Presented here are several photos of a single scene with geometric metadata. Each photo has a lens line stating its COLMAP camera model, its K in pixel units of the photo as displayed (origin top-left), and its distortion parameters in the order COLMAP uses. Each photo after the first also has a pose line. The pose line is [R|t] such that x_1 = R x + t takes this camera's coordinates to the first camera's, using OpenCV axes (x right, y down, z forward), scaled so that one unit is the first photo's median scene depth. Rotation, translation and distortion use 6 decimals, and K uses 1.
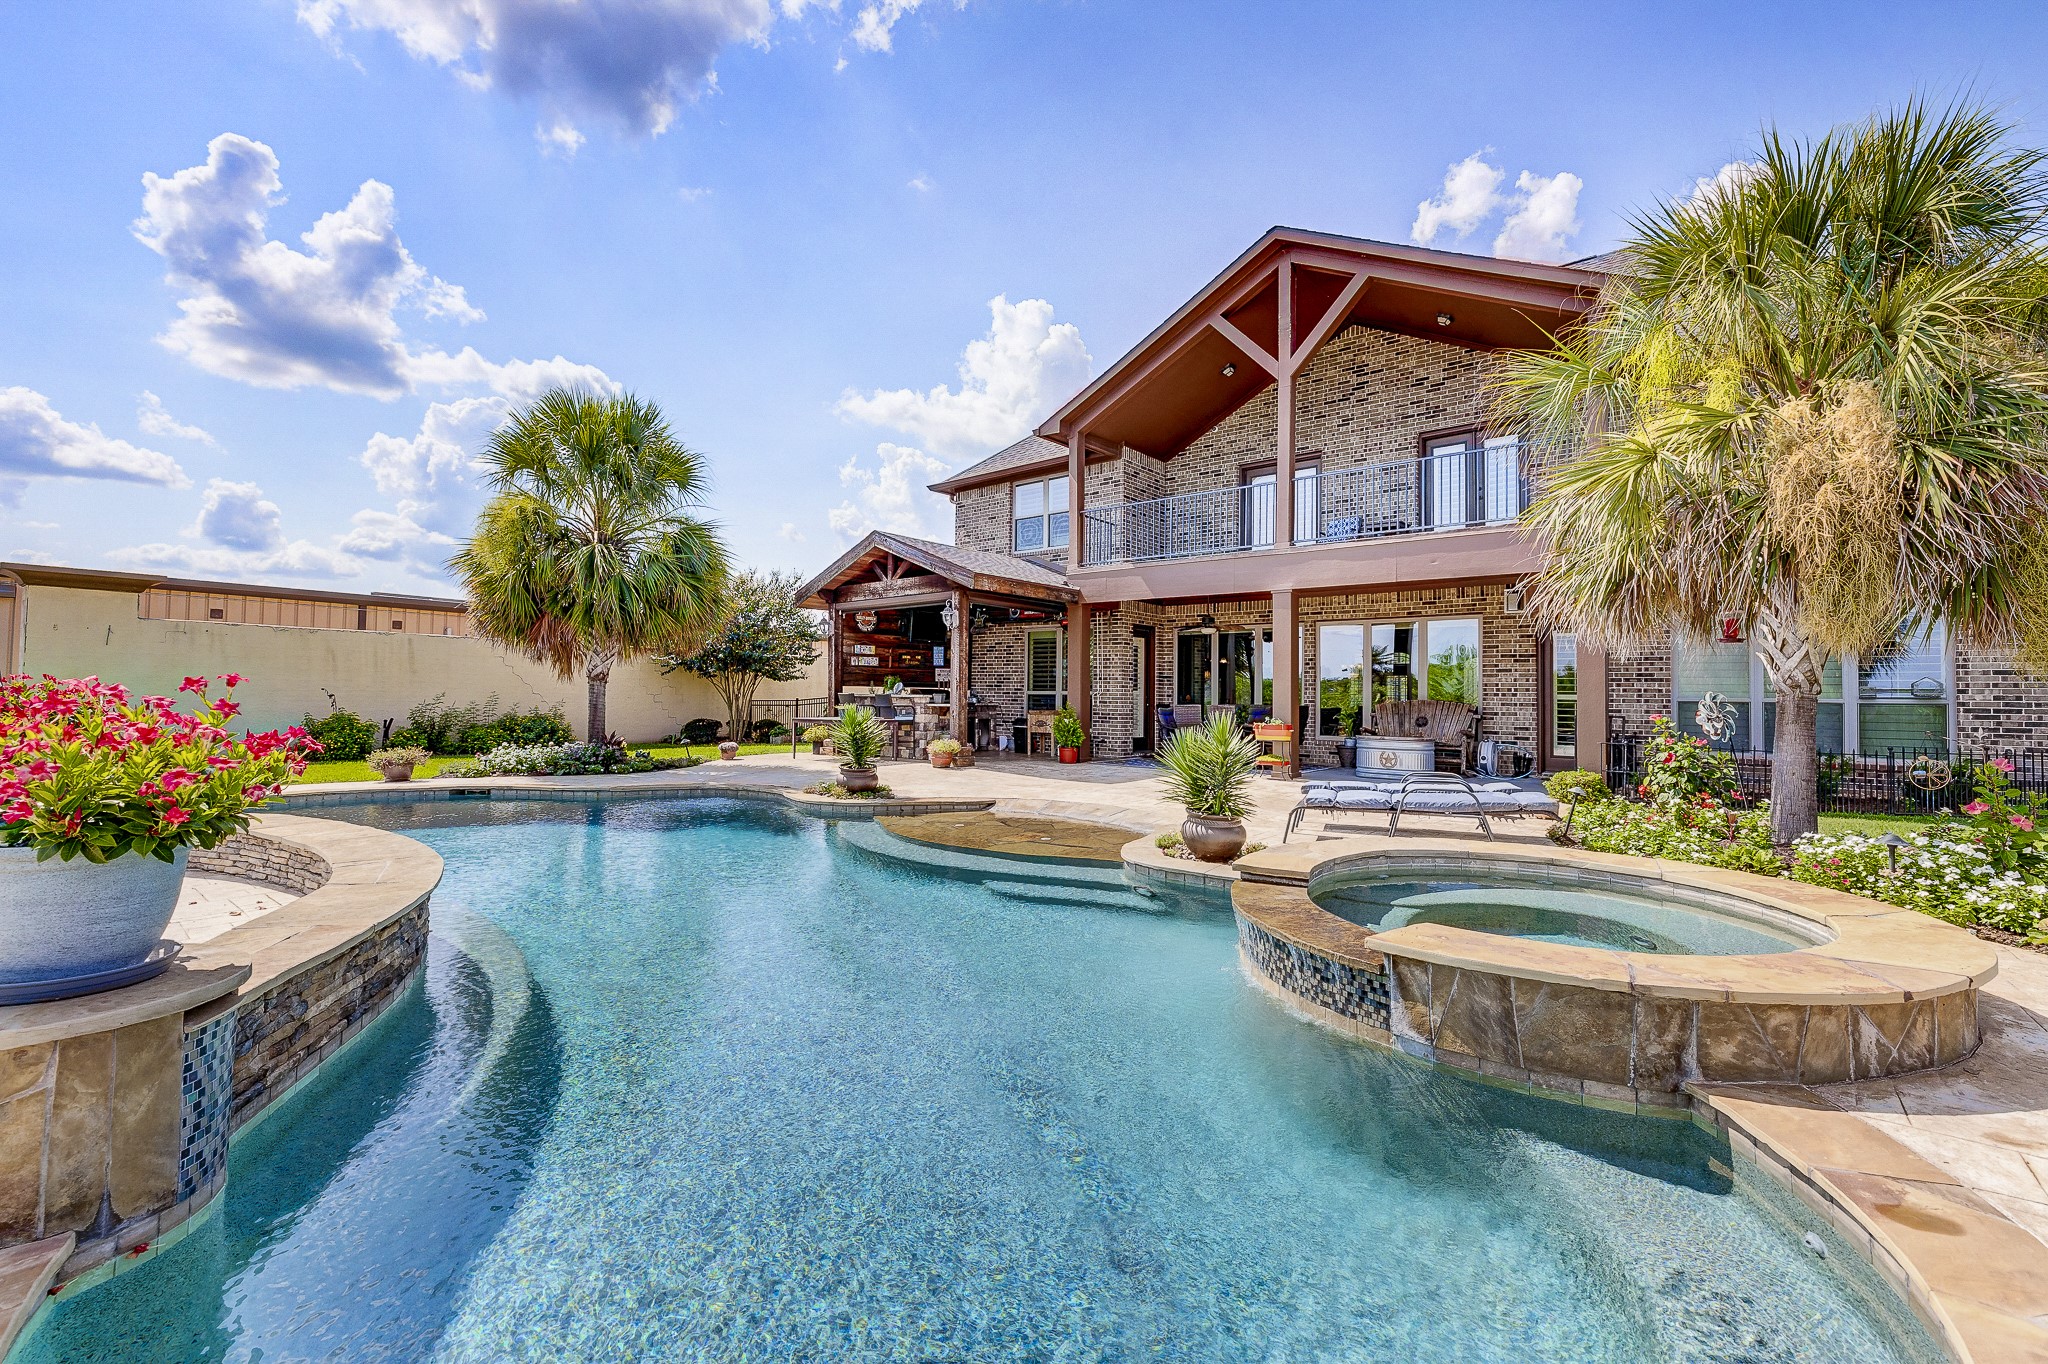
lens RADIAL K [[868.0, 0, 1019.1], [0, 868.0, 674.4], [0, 0, 1]] dist [0.000599, 0.000038]
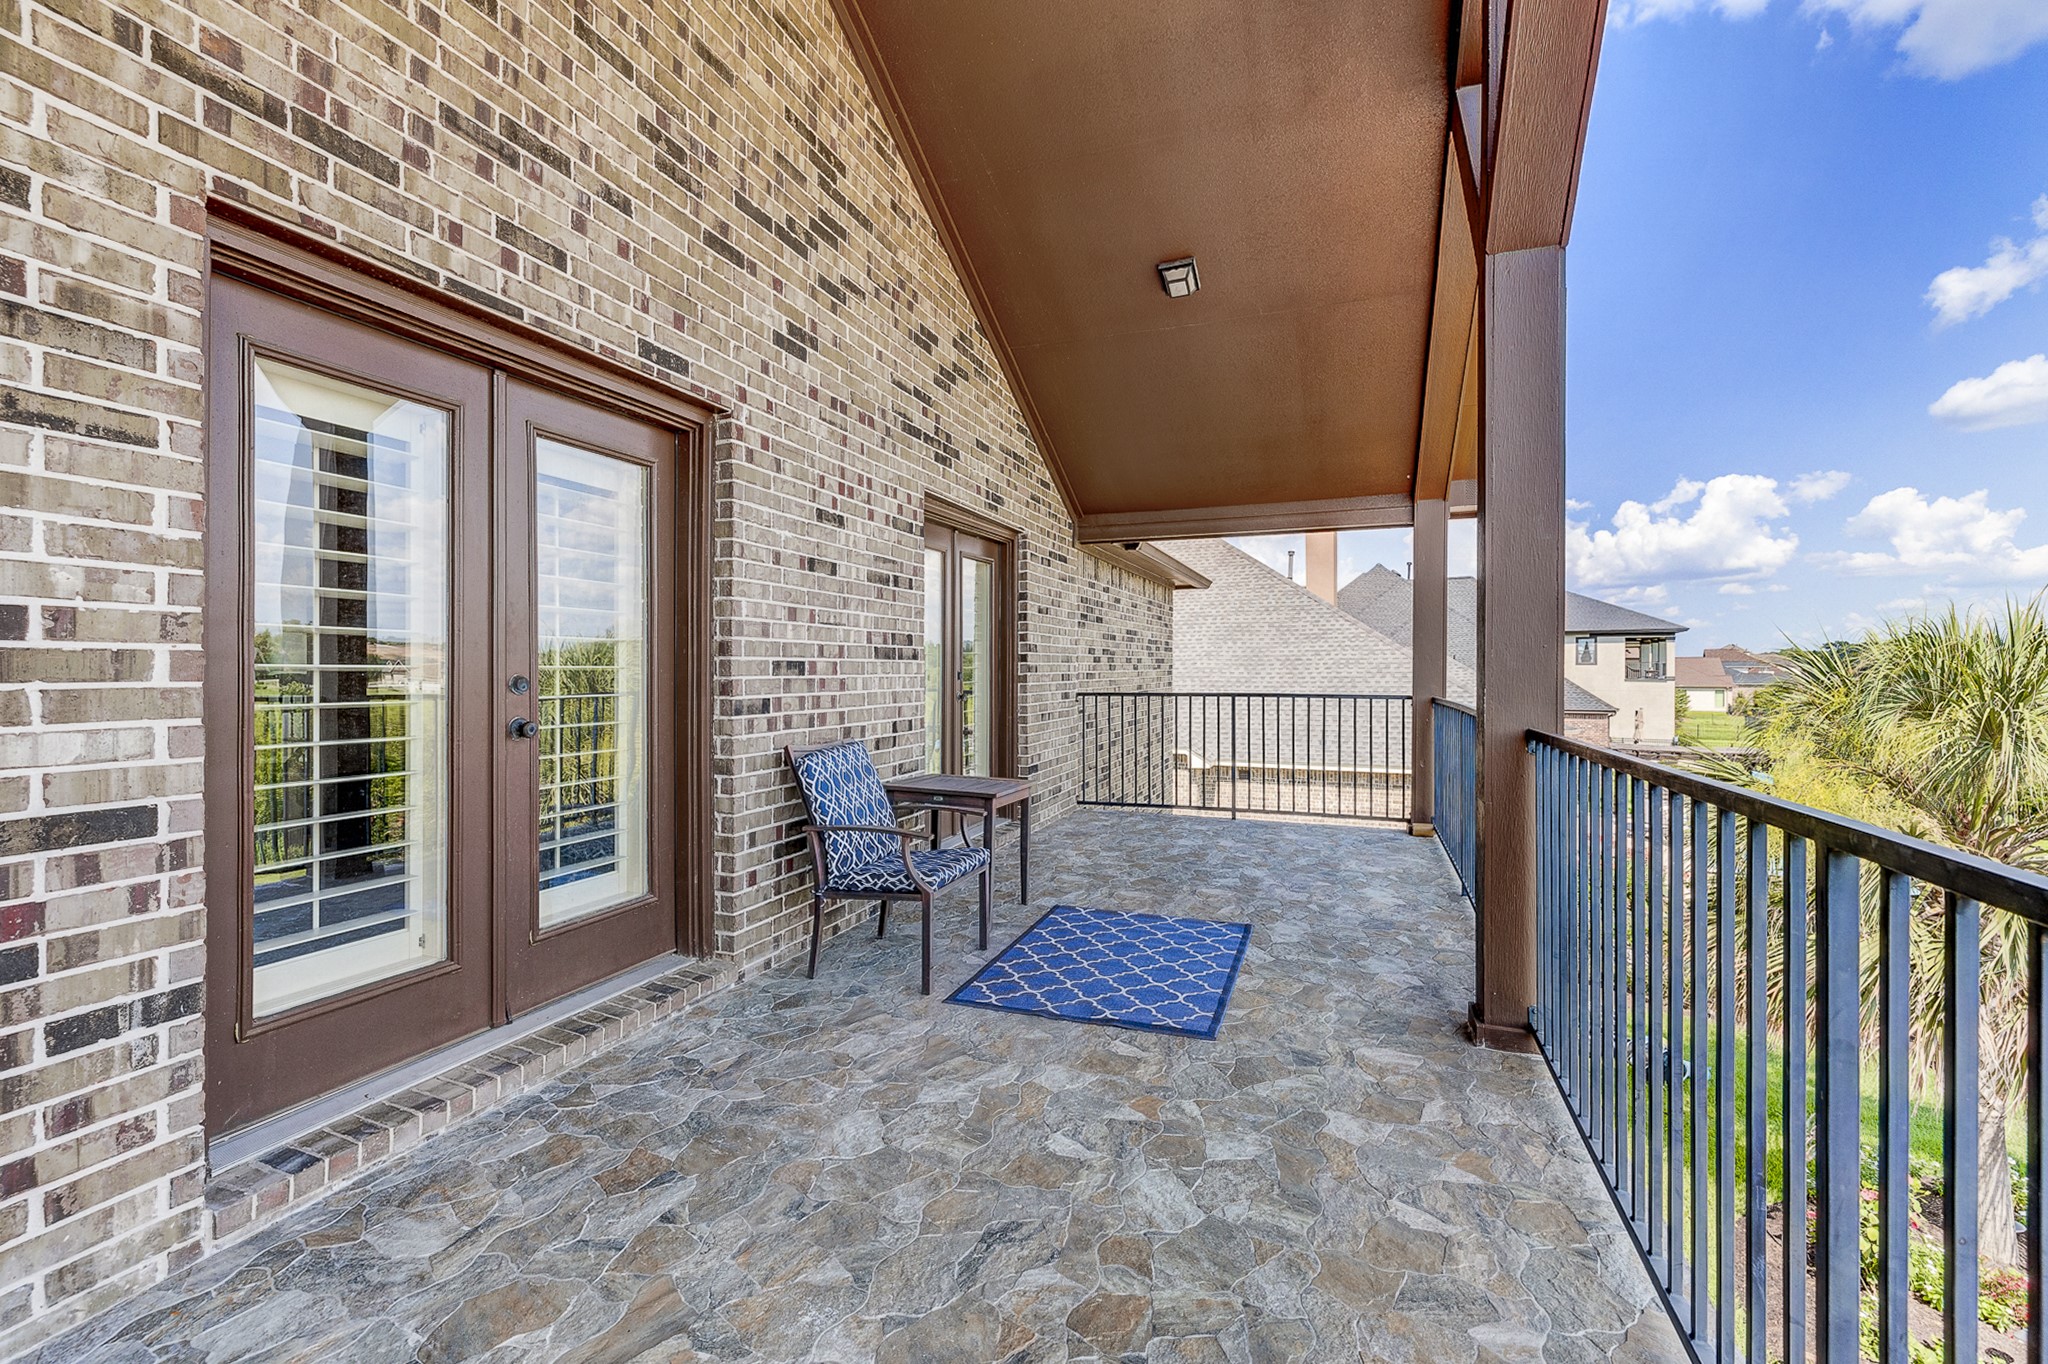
lens RADIAL K [[878.3, 0, 1026.3], [0, 878.3, 676.9], [0, 0, 1]] dist [0.001357, 0.000160]
pose [[-0.348069, -0.021988, 0.937211, 0.125111], [-0.027470, 0.999535, 0.013248, -0.207324], [-0.937066, -0.021134, -0.348511, 1.052158]]
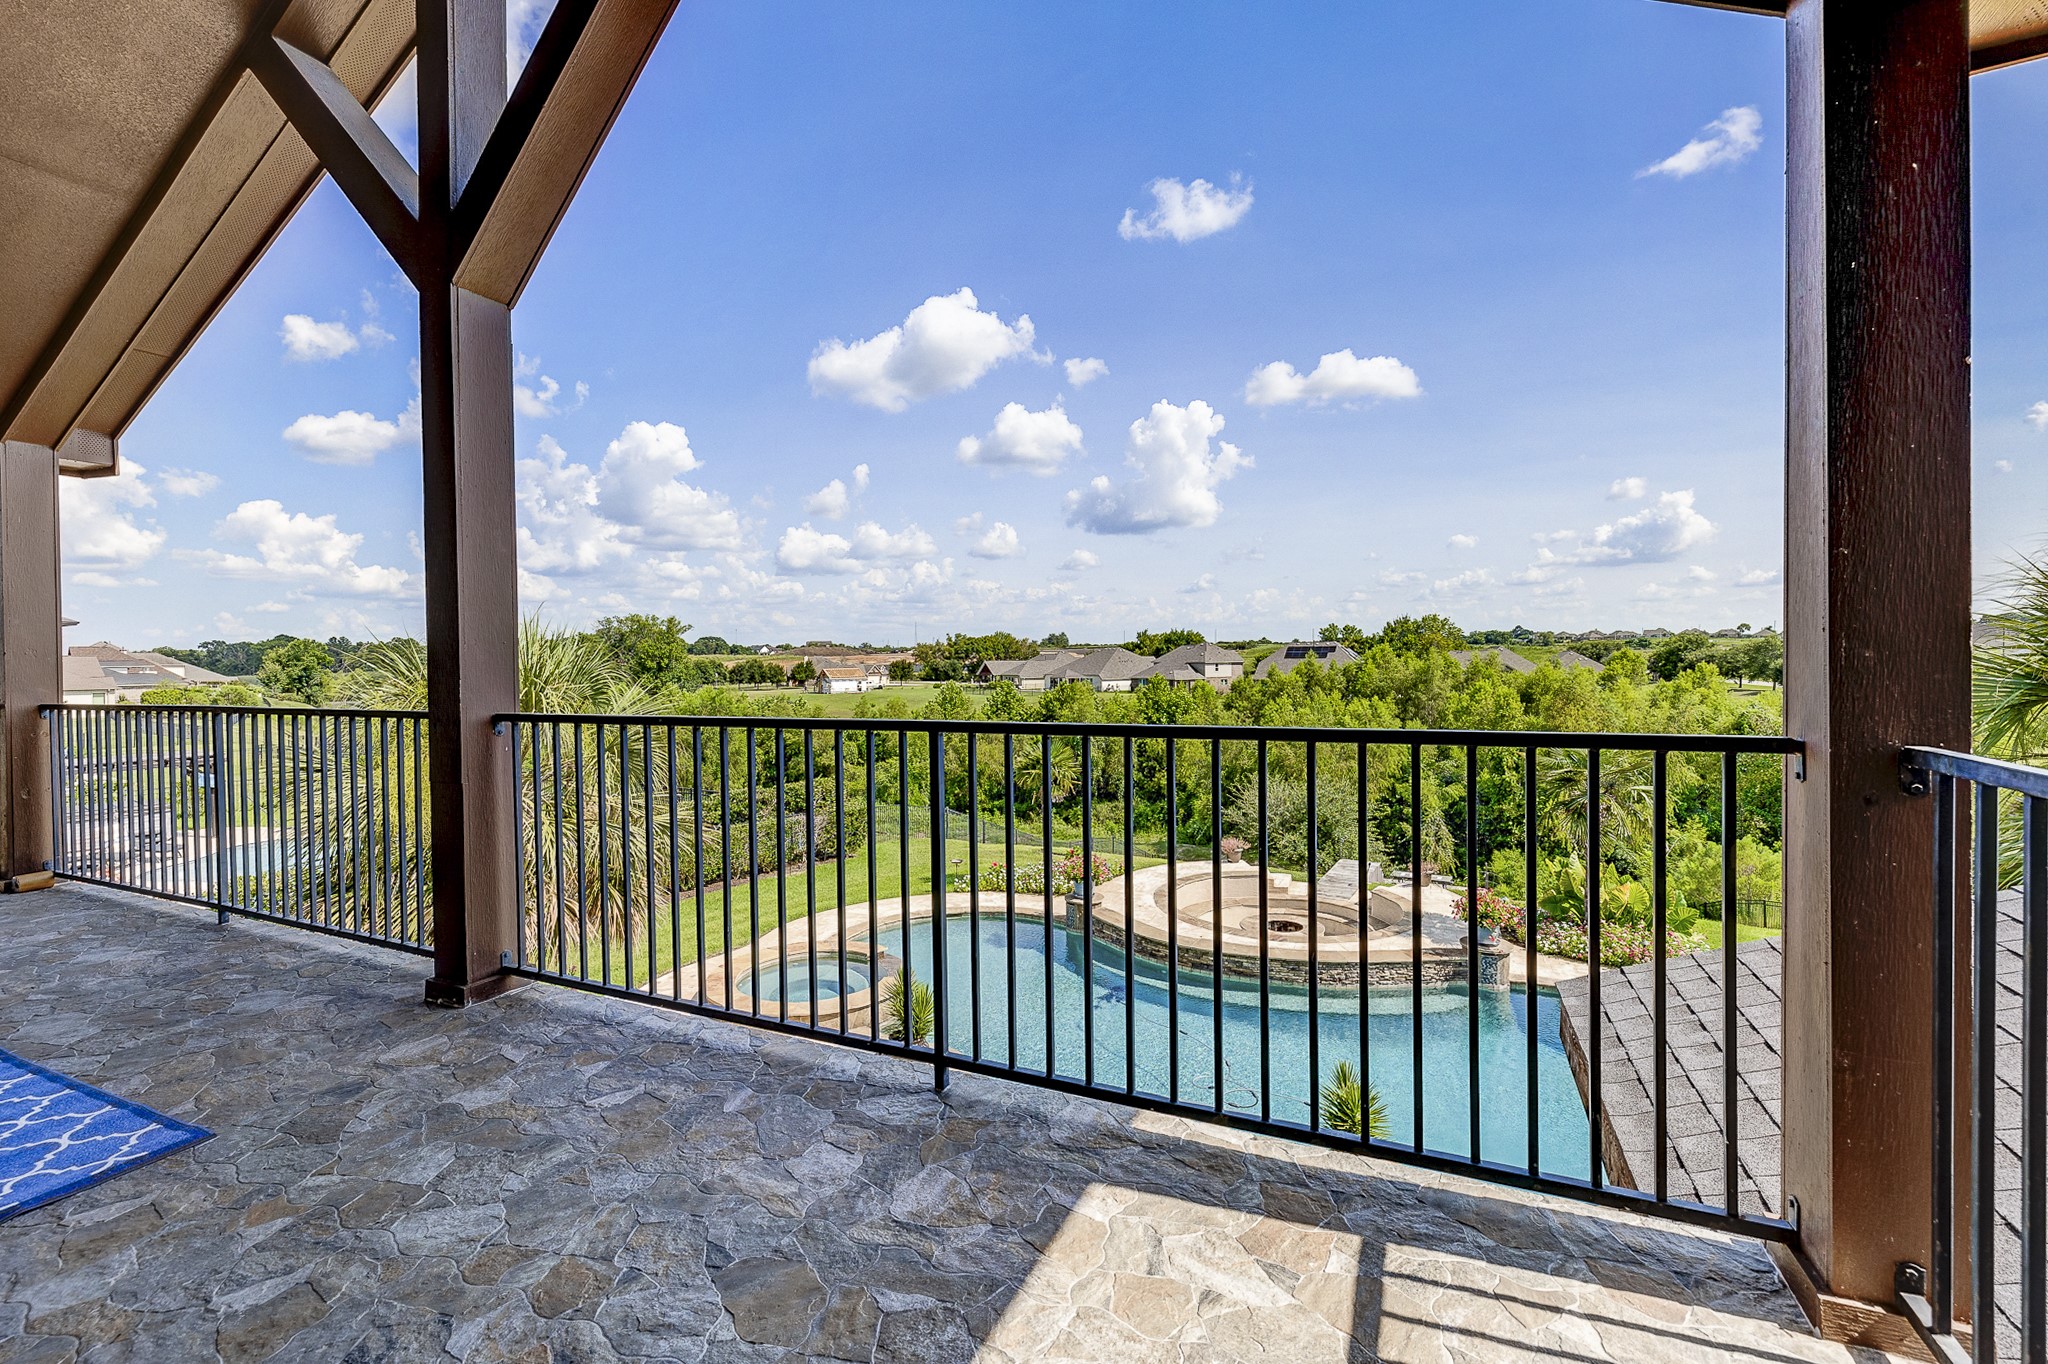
lens RADIAL K [[874.4, 0, 1018.9], [0, 874.4, 672.0], [0, 0, 1]] dist [0.000070, 0.000331]
pose [[-0.961922, 0.000530, -0.273323, 0.198567], [0.004201, 0.999909, -0.012845, -0.203621], [0.273291, -0.013504, -0.961836, 1.129237]]
